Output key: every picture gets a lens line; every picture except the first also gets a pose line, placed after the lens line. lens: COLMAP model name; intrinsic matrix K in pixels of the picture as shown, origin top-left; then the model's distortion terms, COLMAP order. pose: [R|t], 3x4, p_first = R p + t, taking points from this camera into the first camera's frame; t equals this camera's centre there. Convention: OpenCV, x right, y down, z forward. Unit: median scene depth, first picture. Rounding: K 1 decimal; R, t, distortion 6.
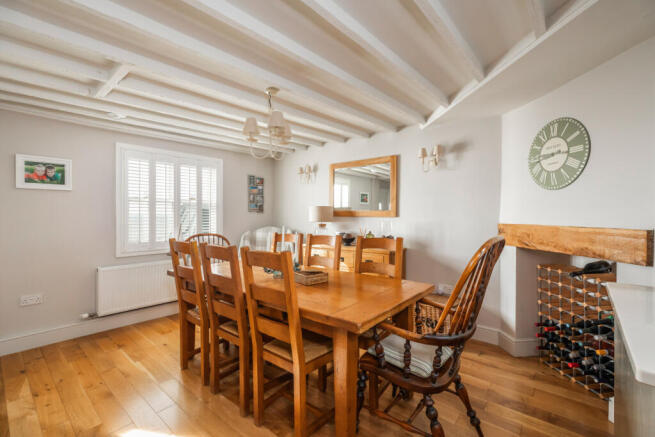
lens RADIAL K [[294.0, 0, 327.5], [0, 294.0, 218.5], [0, 0, 1]] dist [0.000052, -0.000163]
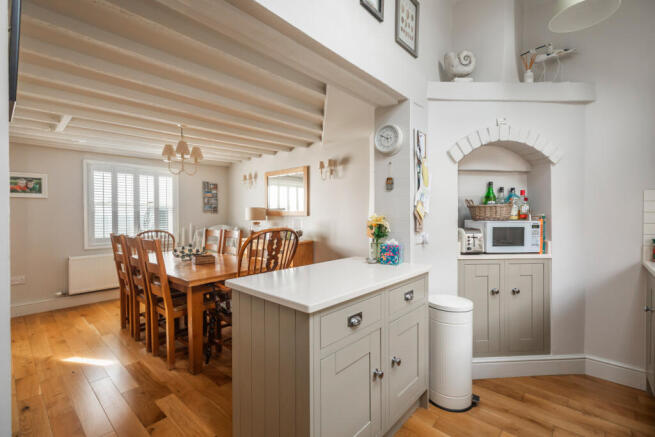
lens RADIAL K [[294.0, 0, 327.5], [0, 294.0, 218.5], [0, 0, 1]] dist [0.000052, -0.000163]
pose [[0.999746, -0.008397, -0.020892, 0.376951], [0.008494, 0.999953, 0.004573, 0.001073], [0.020853, -0.004749, 0.999771, -0.263107]]
